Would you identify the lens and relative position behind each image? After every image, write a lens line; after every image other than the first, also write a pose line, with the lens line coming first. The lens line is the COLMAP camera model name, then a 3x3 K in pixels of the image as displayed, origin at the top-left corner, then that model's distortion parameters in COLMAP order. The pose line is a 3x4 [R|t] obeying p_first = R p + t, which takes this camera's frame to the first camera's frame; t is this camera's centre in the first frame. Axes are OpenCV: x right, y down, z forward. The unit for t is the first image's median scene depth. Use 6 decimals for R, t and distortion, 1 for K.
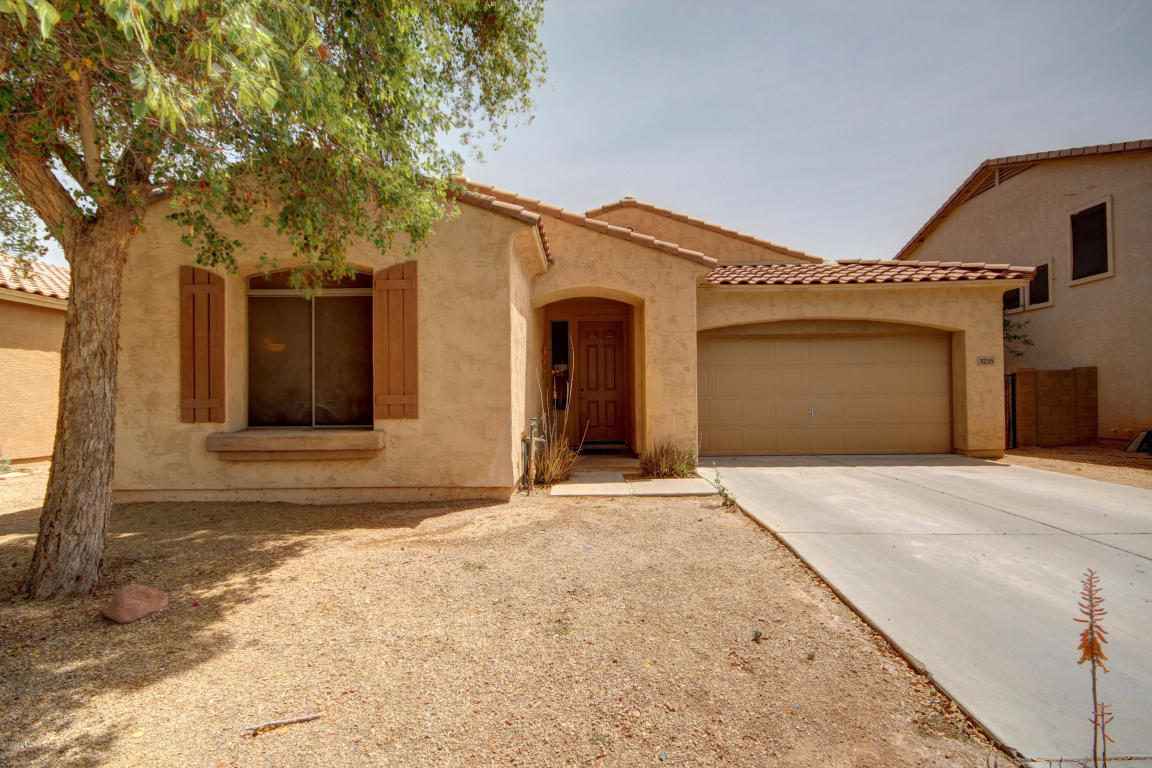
lens RADIAL K [[531.6, 0, 579.3], [0, 531.6, 396.8], [0, 0, 1]] dist [0.004147, -0.007404]
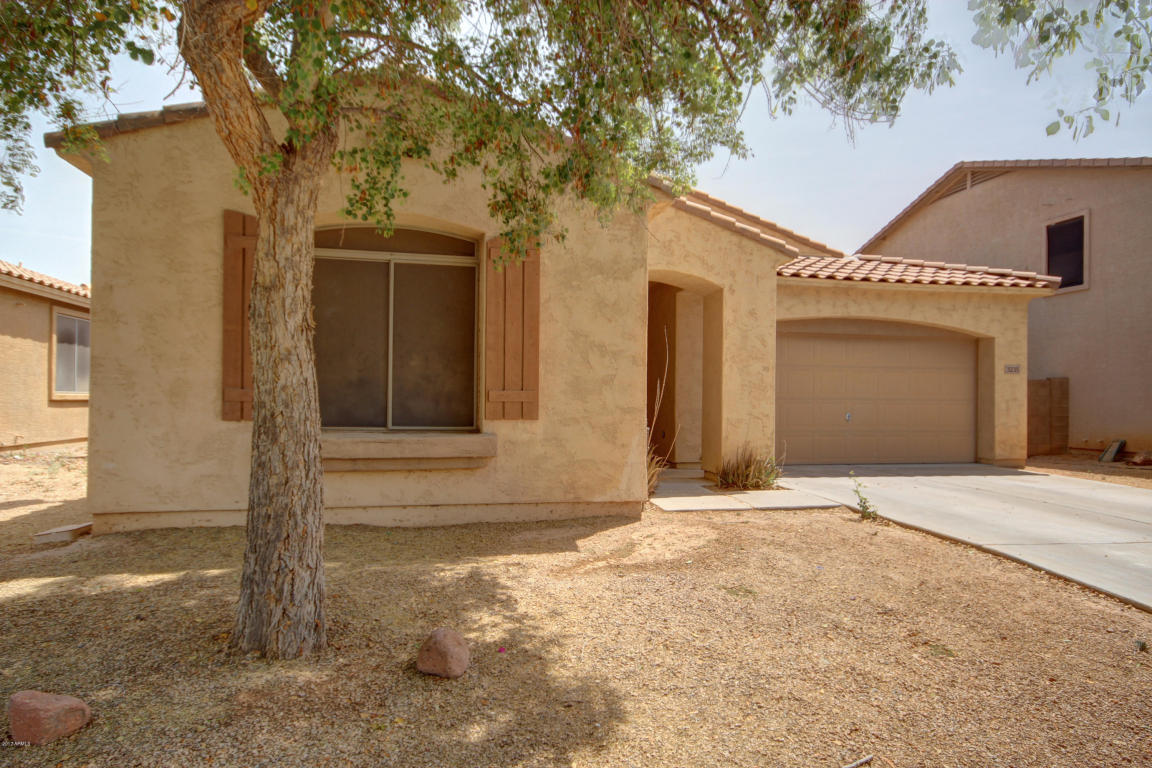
lens RADIAL K [[637.1, 0, 573.4], [0, 637.1, 394.4], [0, 0, 1]] dist [0.001582, 0.001367]
pose [[0.977219, 0.023295, 0.210950, -0.453025], [-0.022957, 0.999728, -0.004049, 0.004406], [-0.210987, -0.000886, 0.977488, 0.022672]]
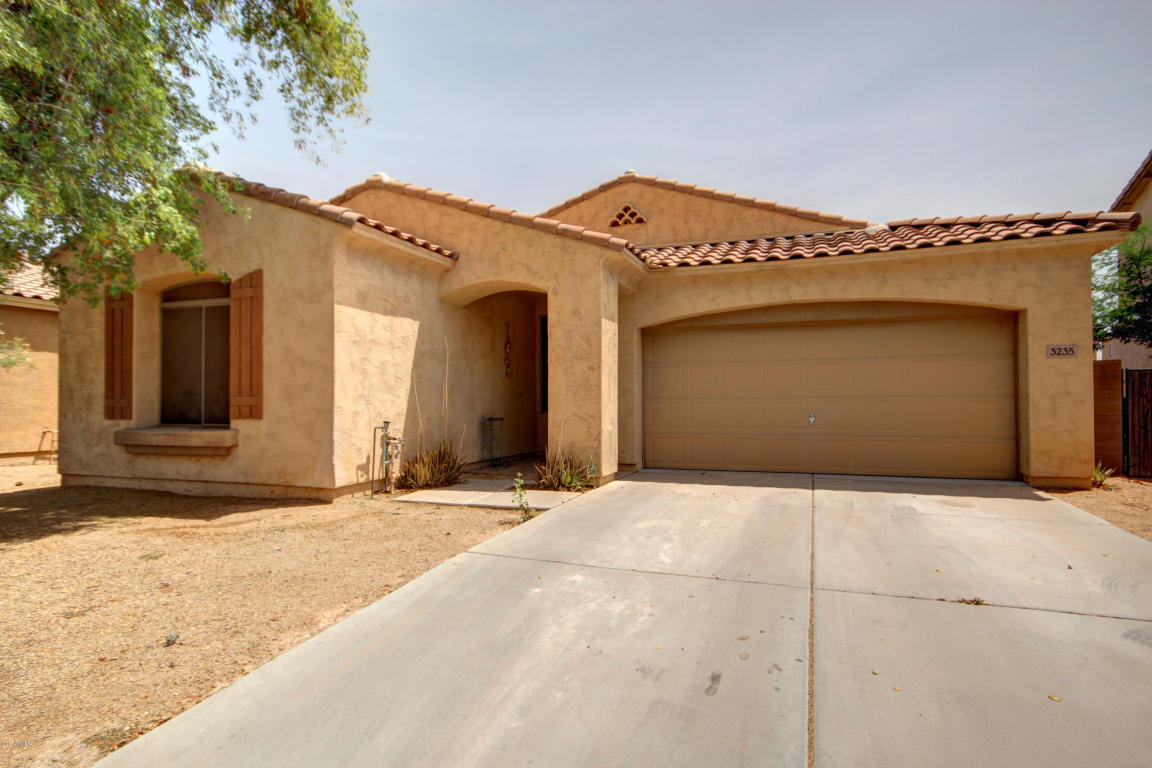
lens RADIAL K [[596.8, 0, 580.1], [0, 596.8, 396.8], [0, 0, 1]] dist [0.003062, 0.001129]
pose [[0.949114, 0.005142, -0.314891, 0.658819], [-0.004851, 0.999987, 0.001710, -0.008215], [0.314895, -0.000095, 0.949126, 0.075077]]
